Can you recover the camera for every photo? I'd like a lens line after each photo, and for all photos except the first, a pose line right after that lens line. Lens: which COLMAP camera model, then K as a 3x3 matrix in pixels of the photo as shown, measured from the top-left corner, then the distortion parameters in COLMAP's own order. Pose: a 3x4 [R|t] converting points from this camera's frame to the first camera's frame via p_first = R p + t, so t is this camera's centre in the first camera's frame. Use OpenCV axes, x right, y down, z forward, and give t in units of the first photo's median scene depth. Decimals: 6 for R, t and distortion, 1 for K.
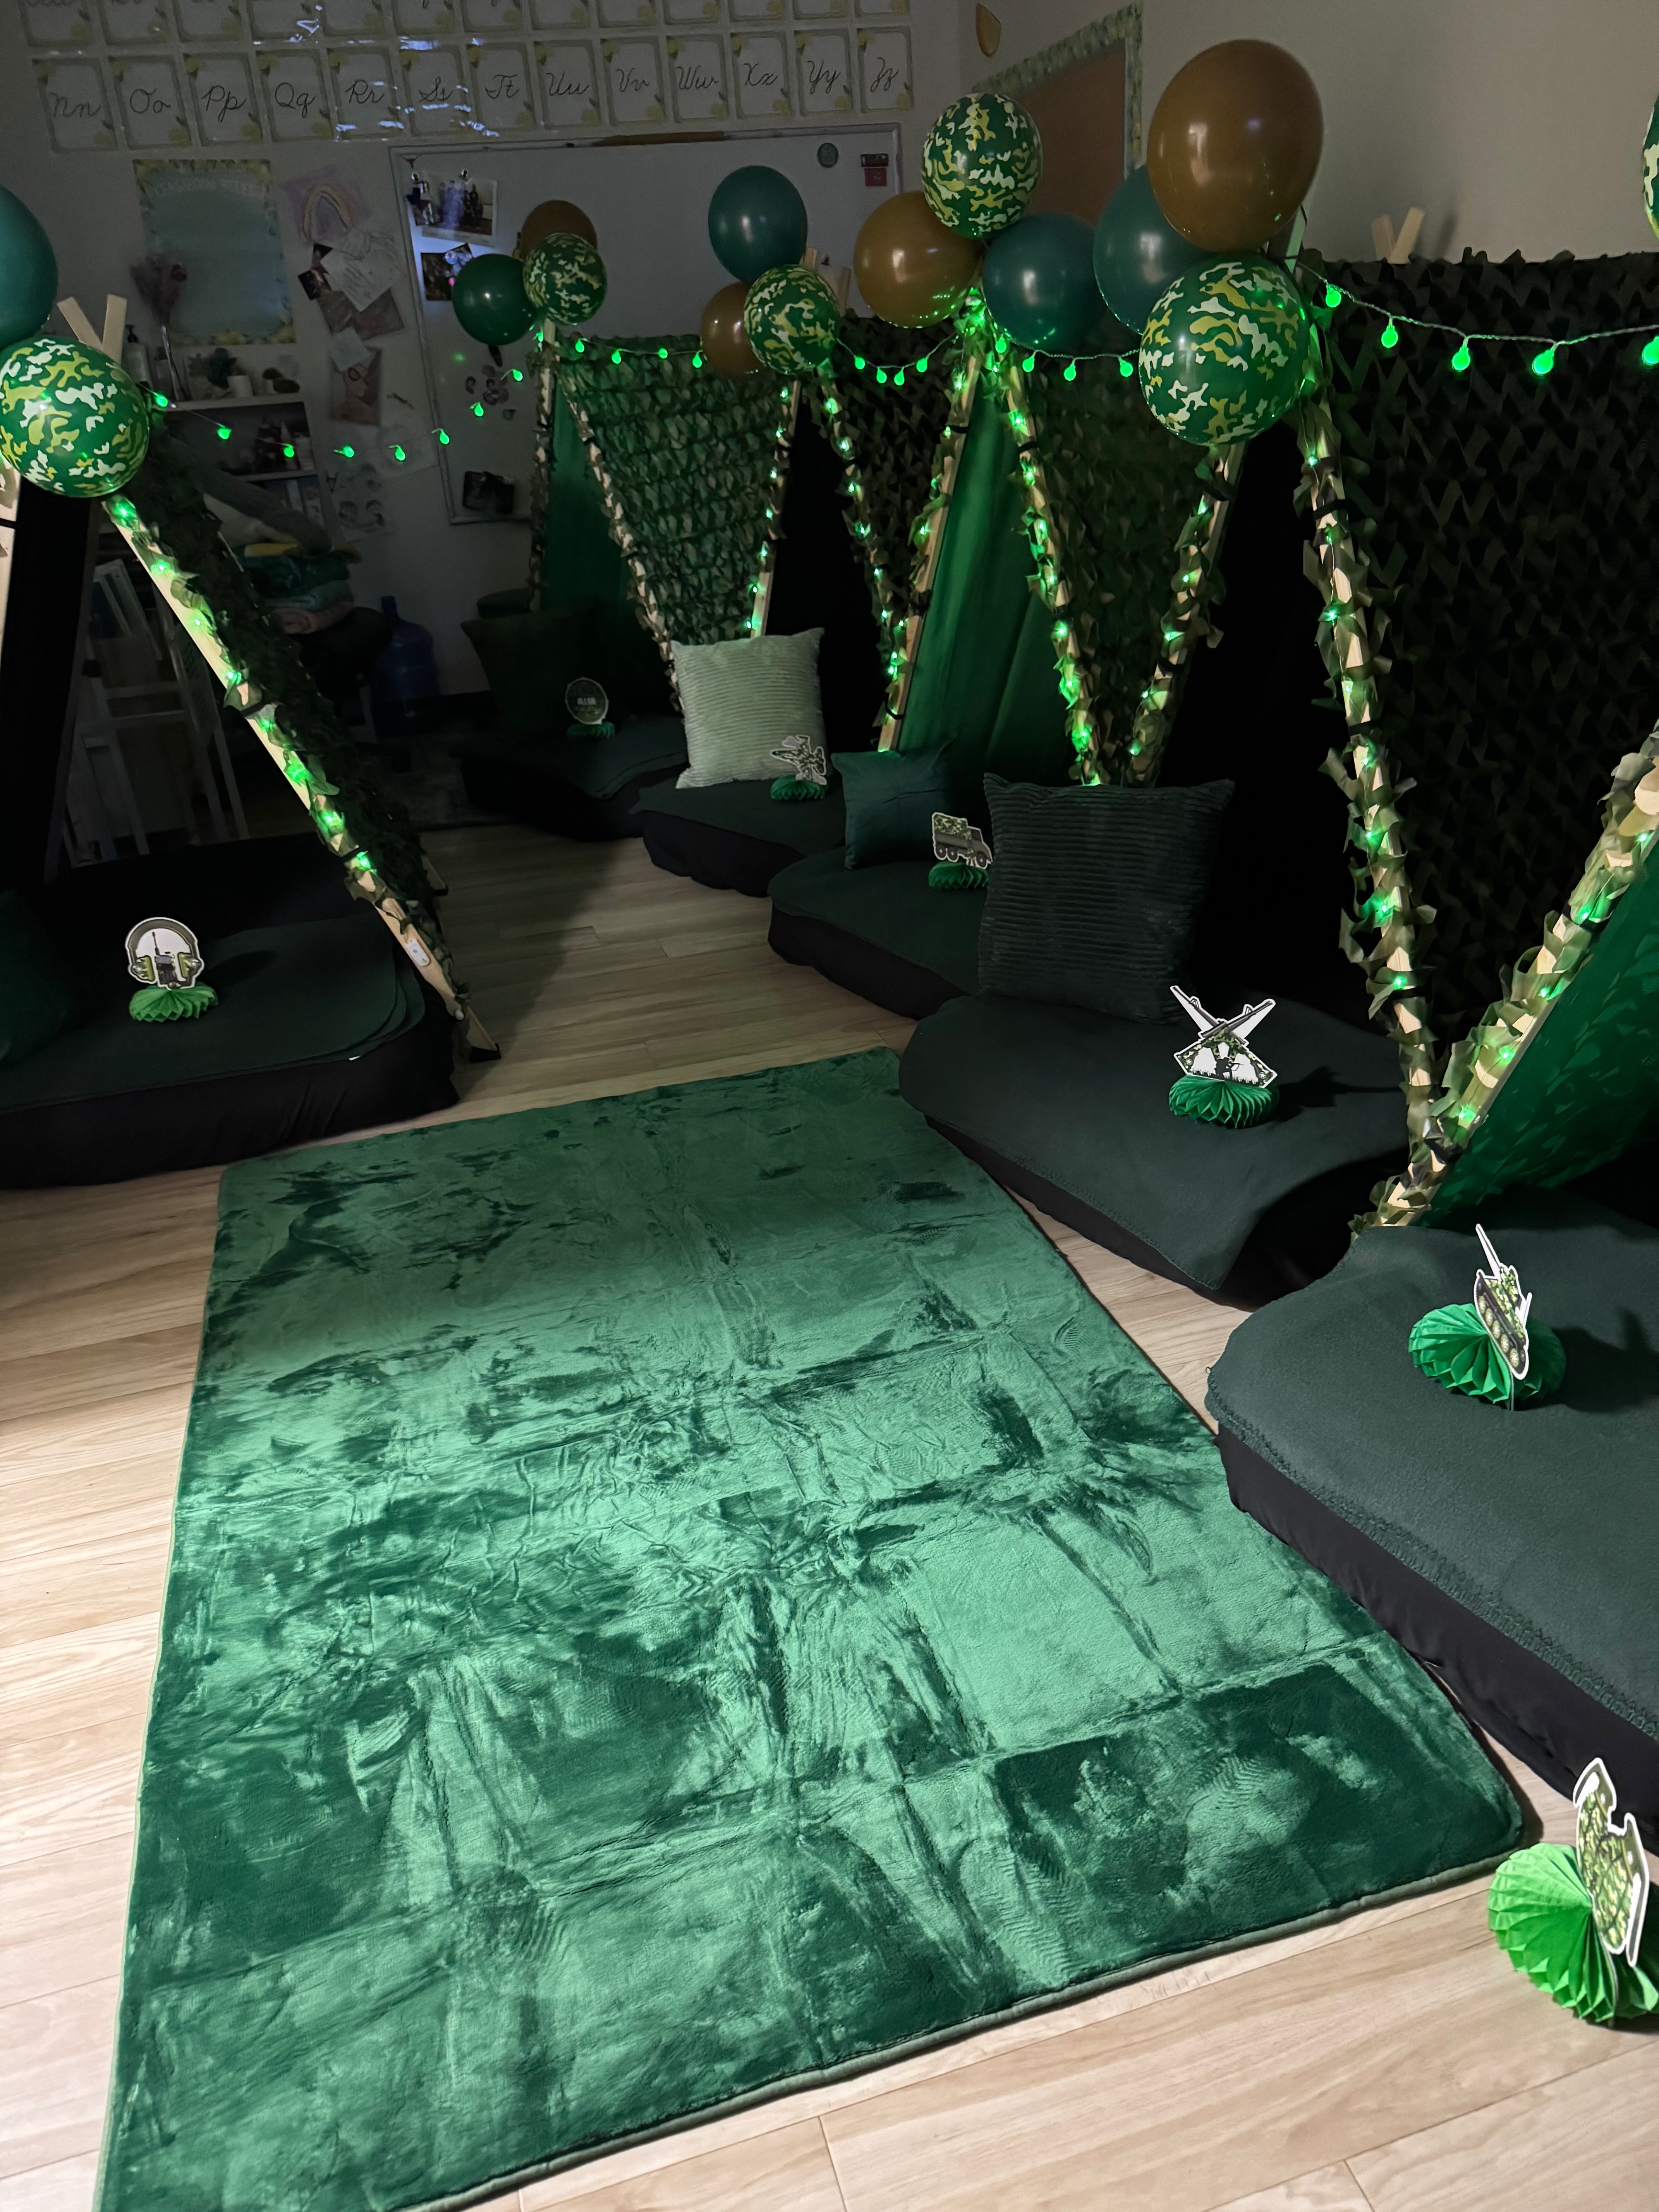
lens RADIAL K [[1551.6, 0, 821.3], [0, 1551.6, 1096.2], [0, 0, 1]] dist [0.022258, -0.033287]
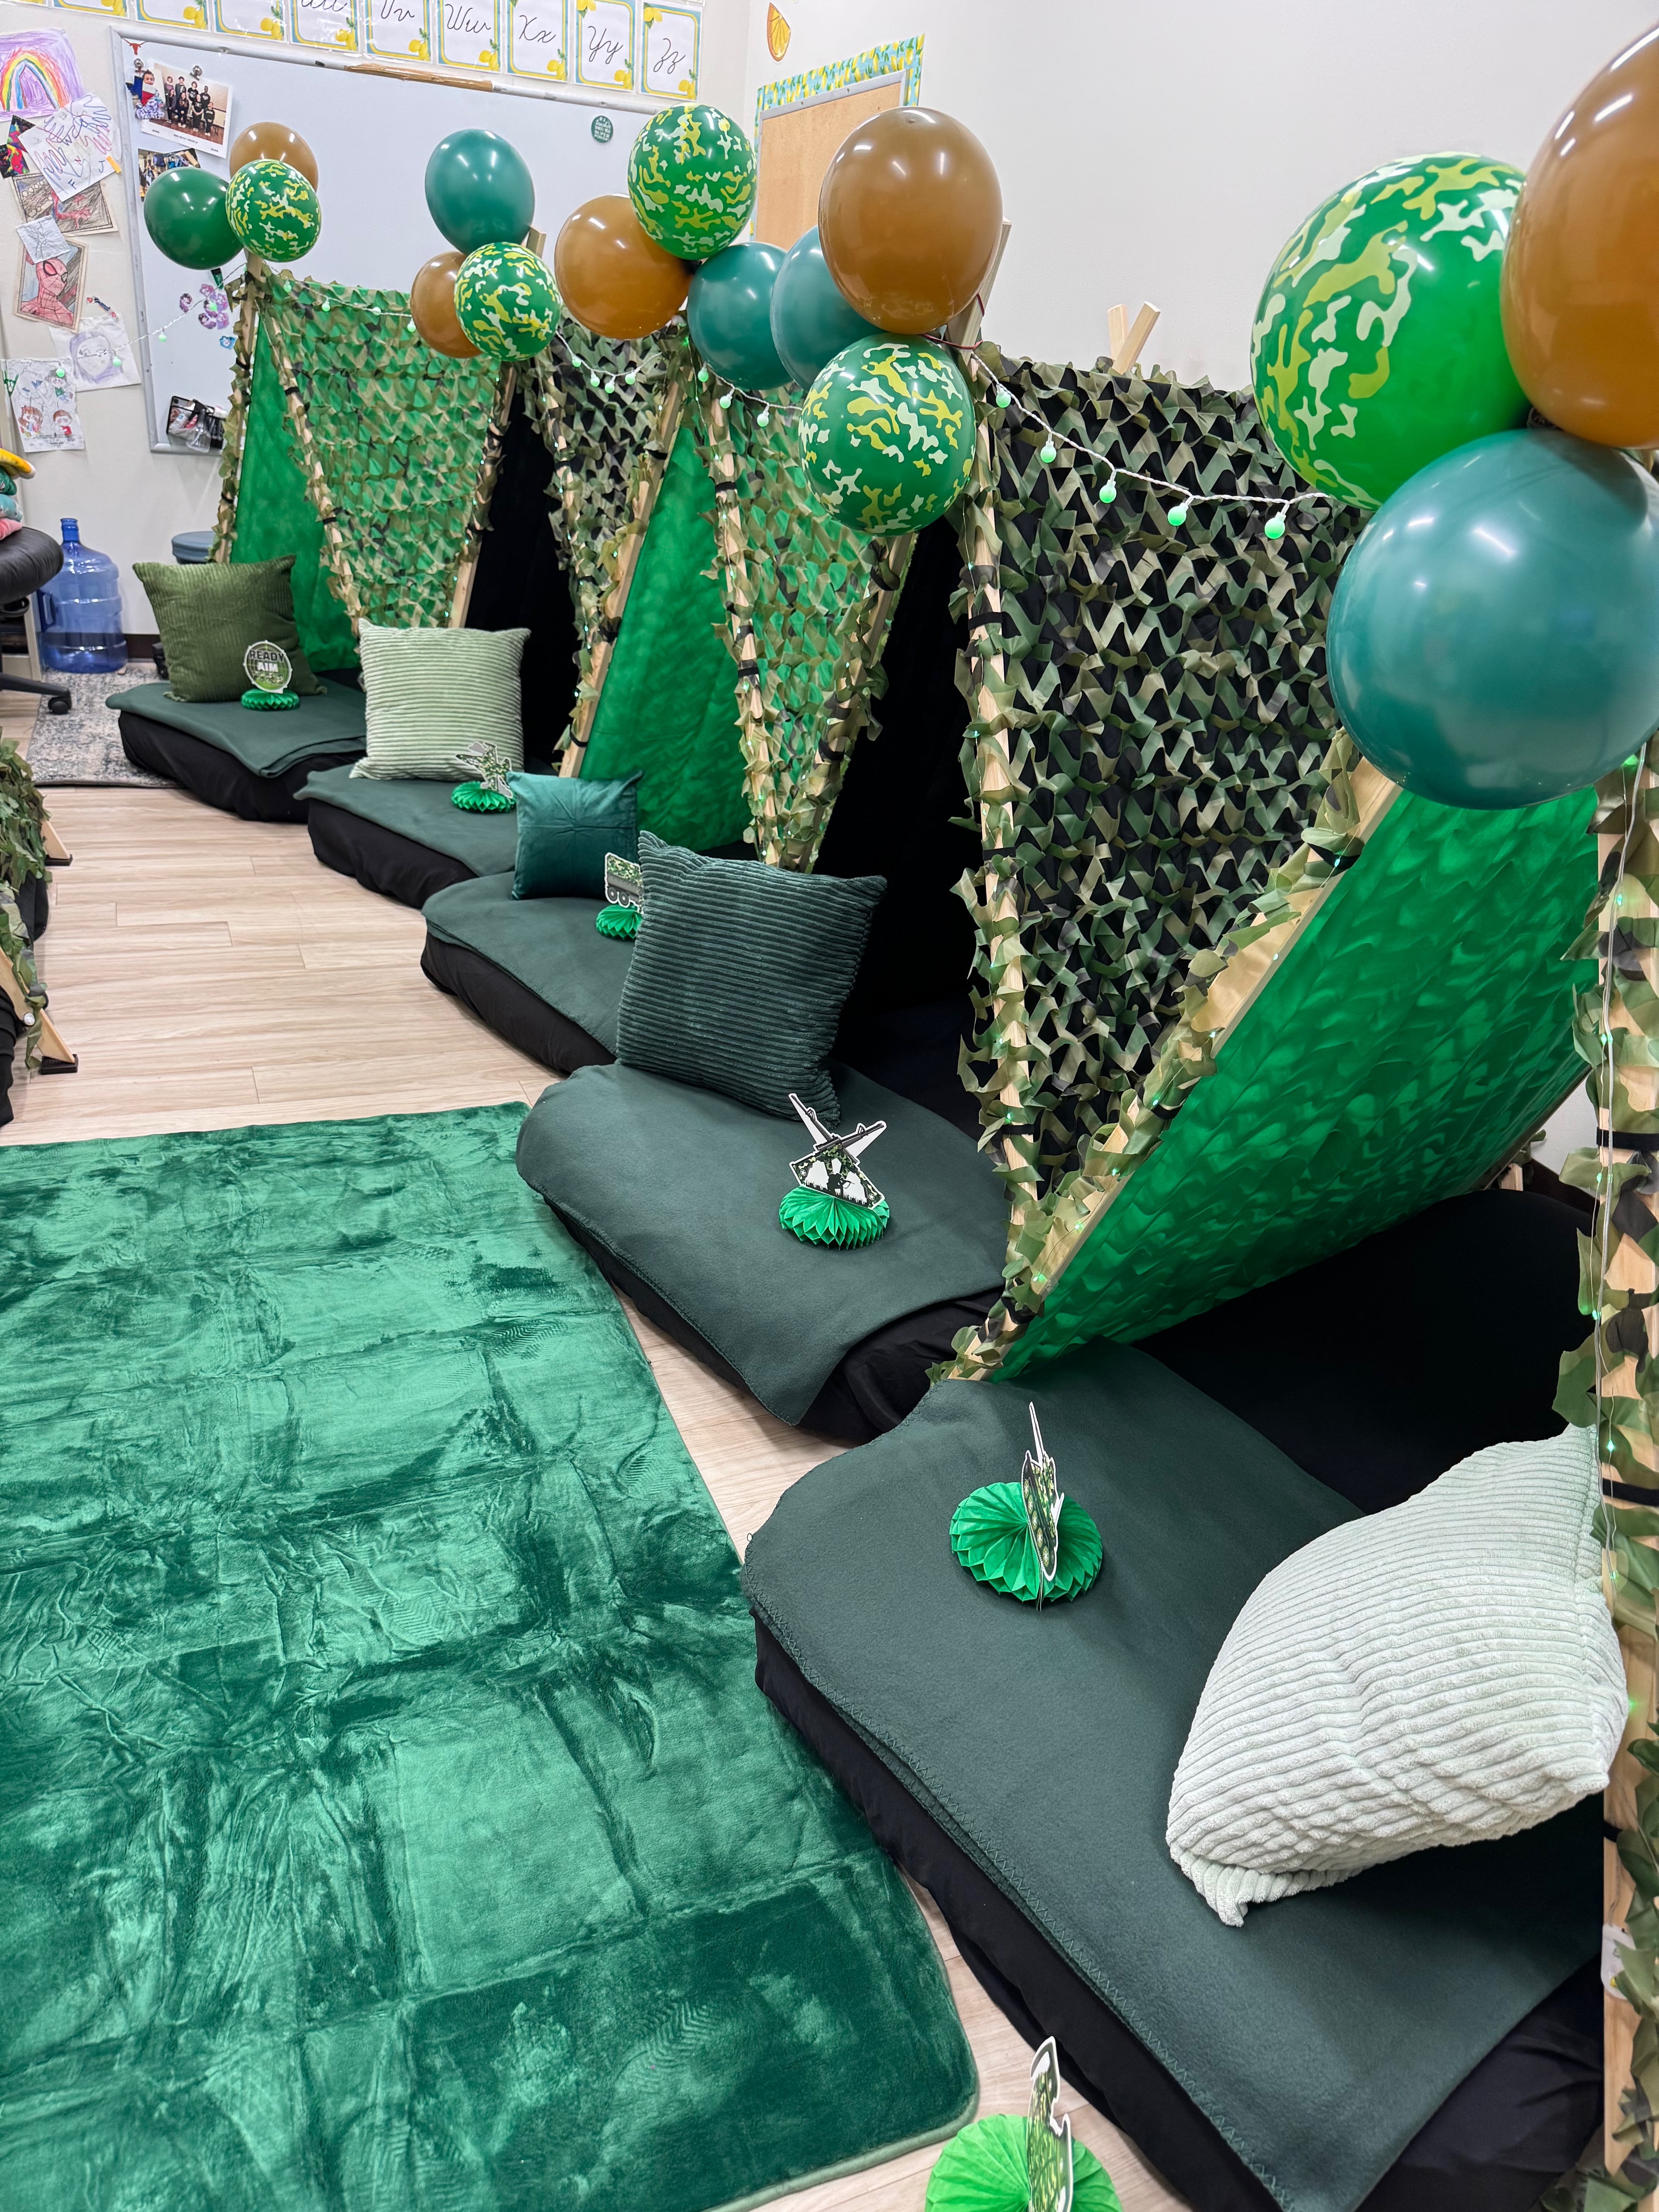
lens RADIAL K [[1551.6, 0, 822.2], [0, 1551.6, 1104.6], [0, 0, 1]] dist [0.022258, -0.033287]
pose [[0.982178, 0.094273, 0.162600, 0.091063], [-0.096402, 0.995329, 0.005240, -0.067997], [-0.161346, -0.020821, 0.986678, 0.063993]]
